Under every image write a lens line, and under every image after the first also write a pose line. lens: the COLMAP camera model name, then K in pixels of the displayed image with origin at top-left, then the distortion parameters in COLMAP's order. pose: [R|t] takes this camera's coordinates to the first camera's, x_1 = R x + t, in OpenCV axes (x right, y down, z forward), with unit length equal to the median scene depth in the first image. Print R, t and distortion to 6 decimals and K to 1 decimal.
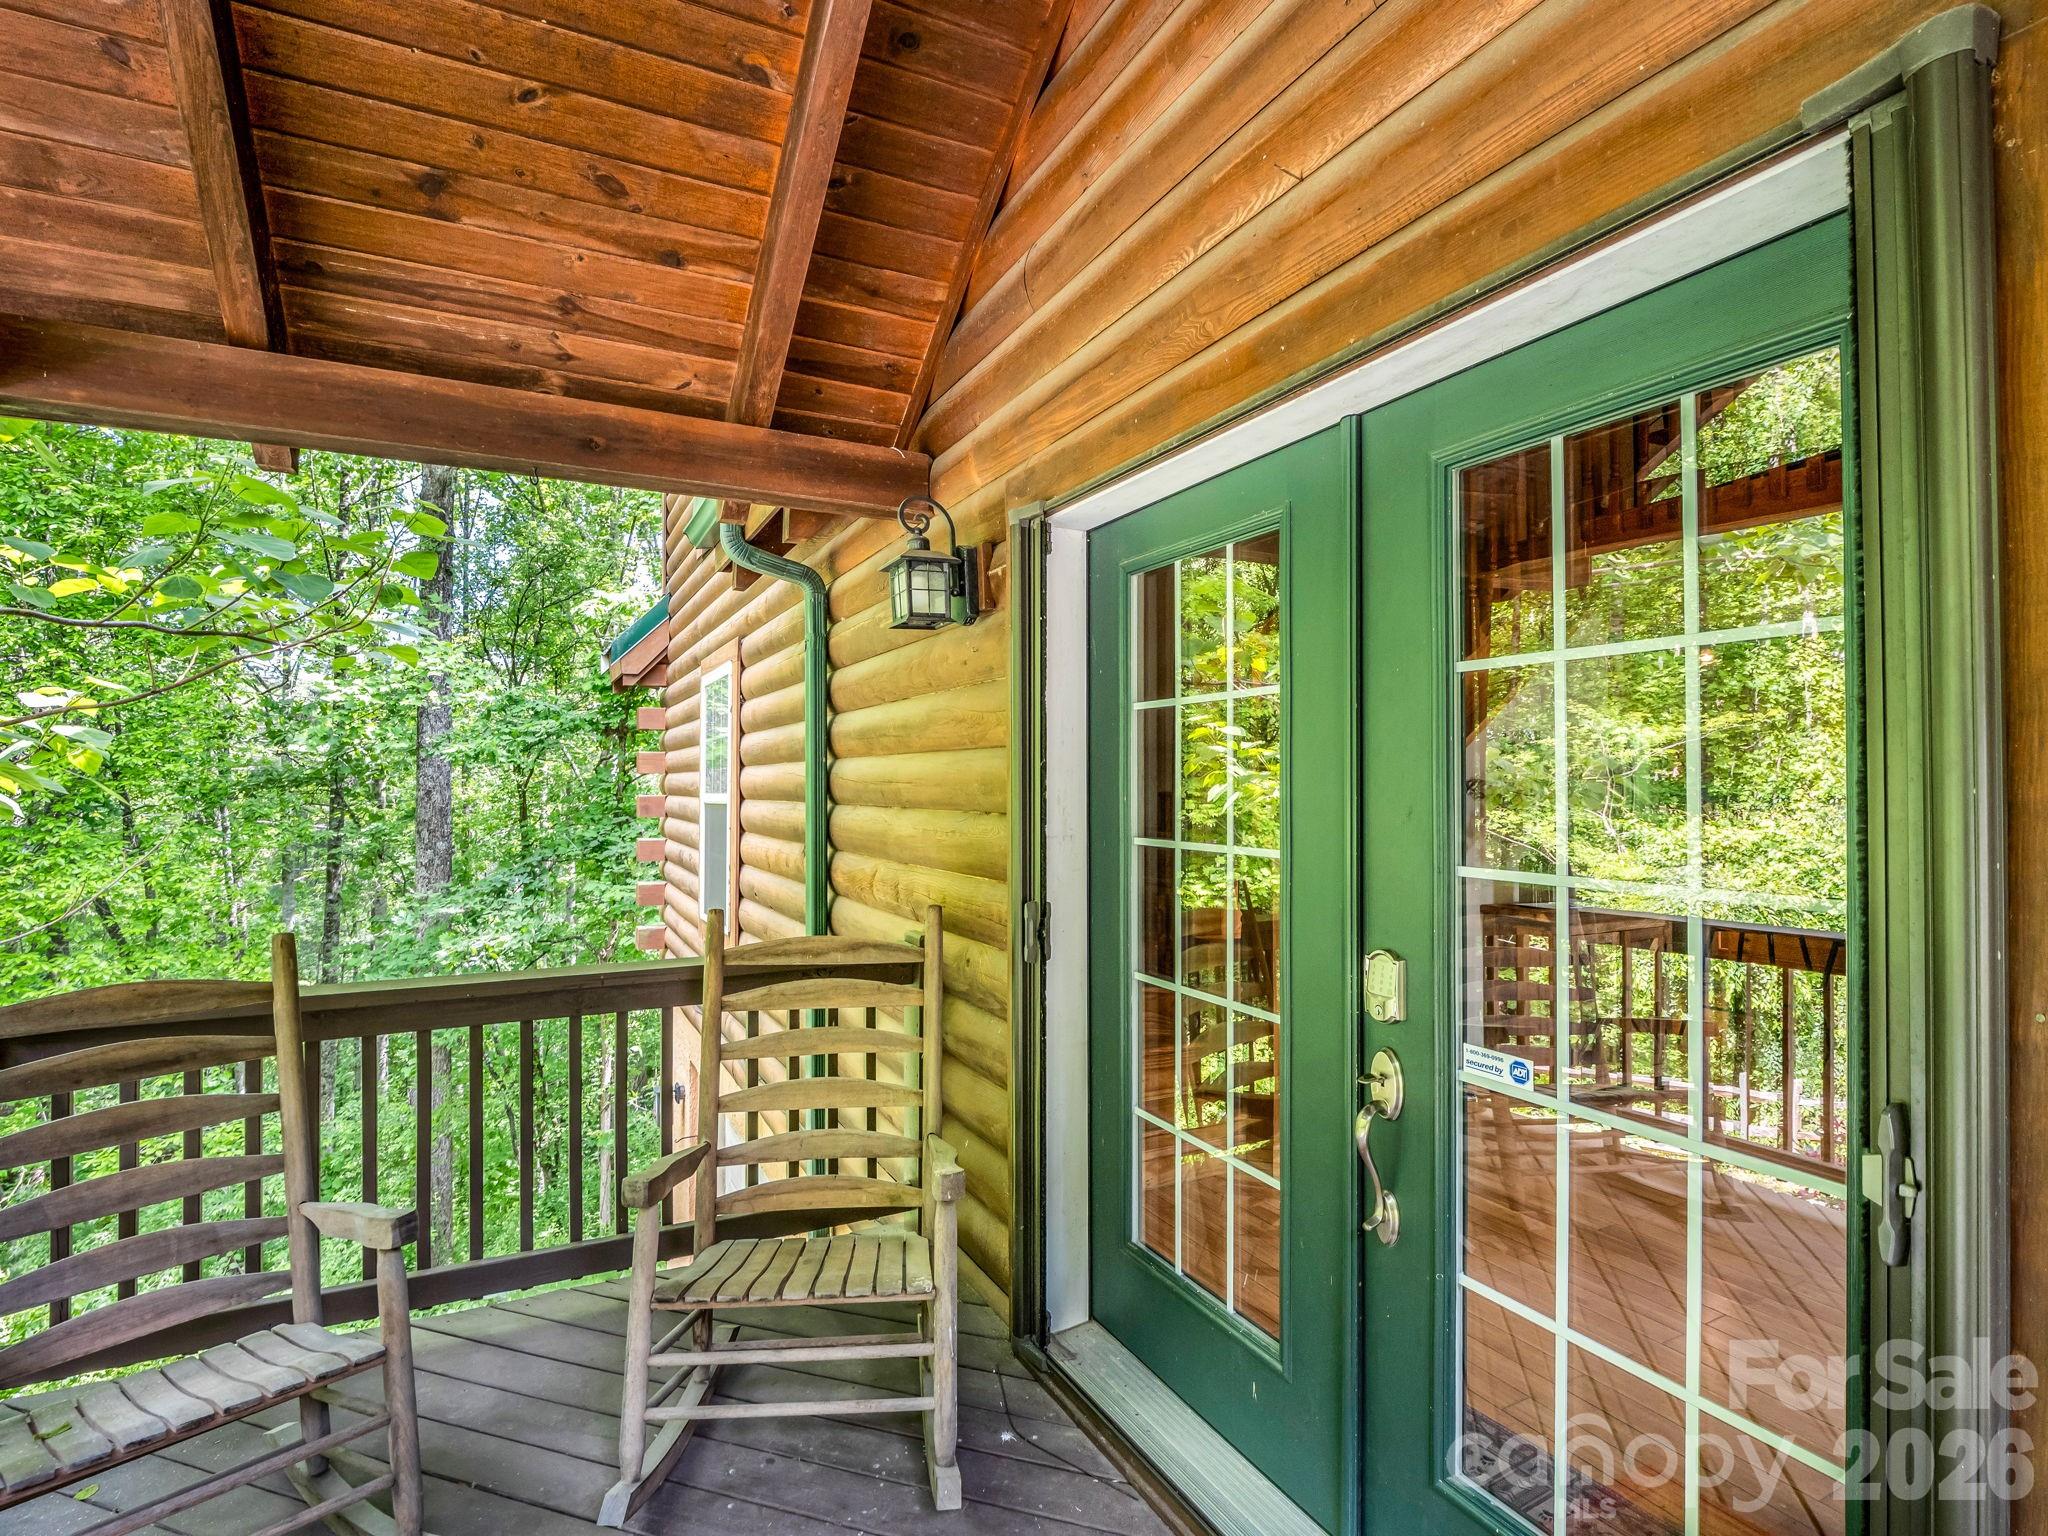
lens RADIAL K [[1039.6, 0, 1023.1], [0, 1039.6, 773.7], [0, 0, 1]] dist [0.001740, -0.000221]
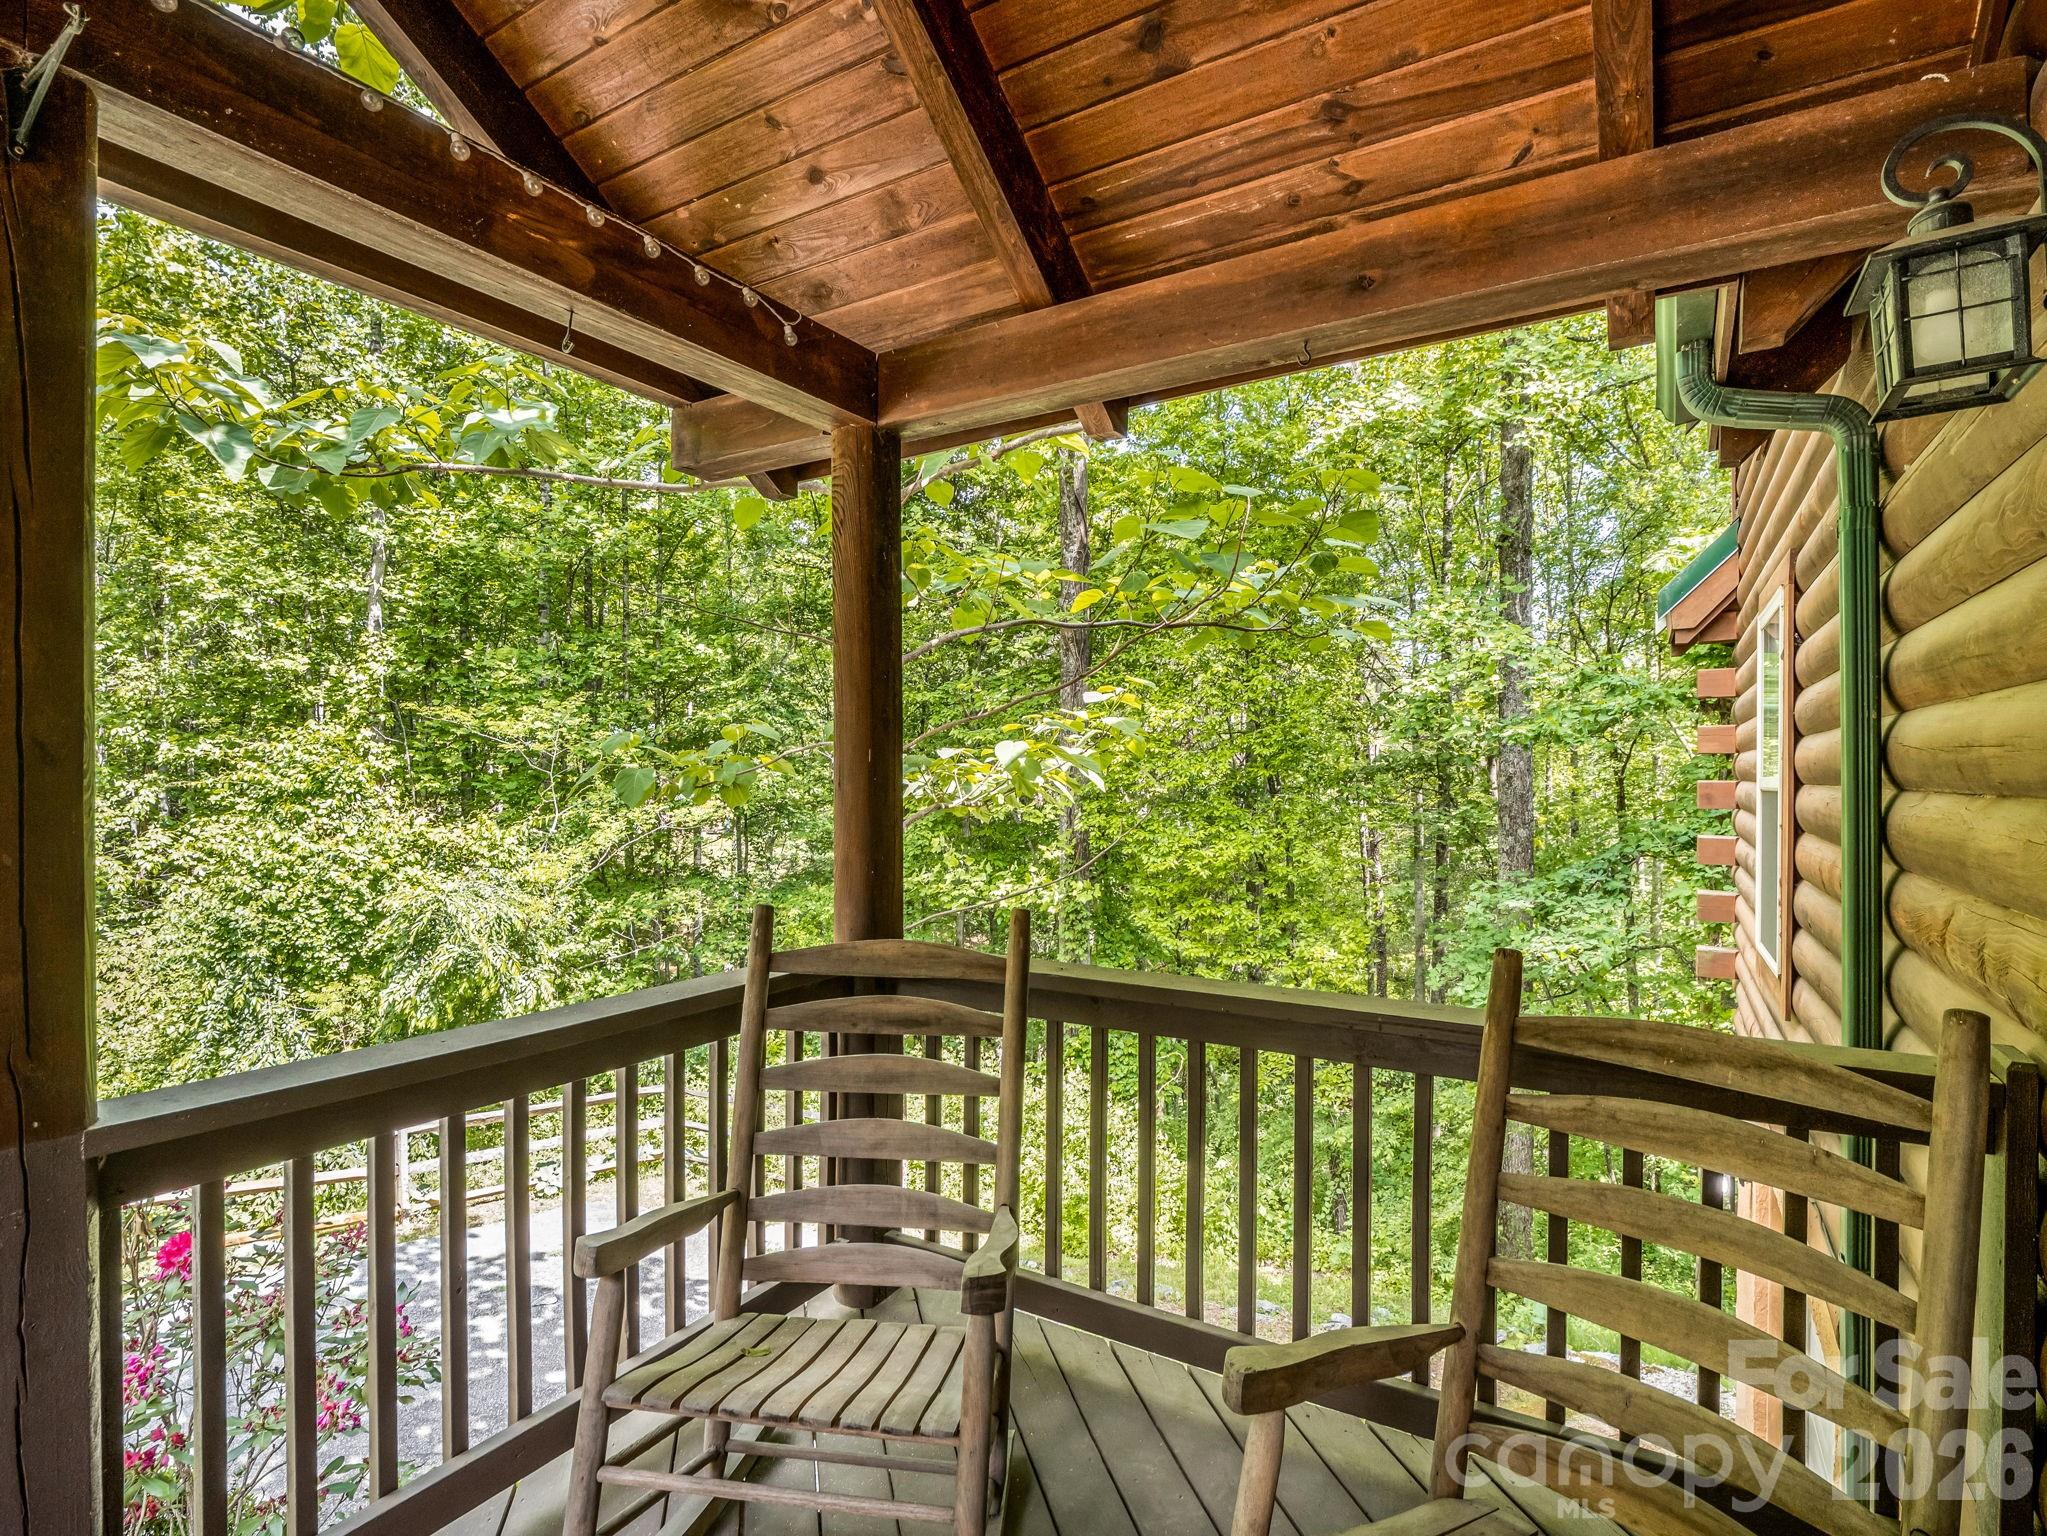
lens RADIAL K [[1039.1, 0, 1020.1], [0, 1039.1, 753.0], [0, 0, 1]] dist [0.001740, -0.000221]
pose [[0.534330, -0.012369, -0.845186, 0.049424], [0.003919, 0.999918, -0.012155, 0.014804], [0.845267, 0.003182, 0.534335, 0.292722]]
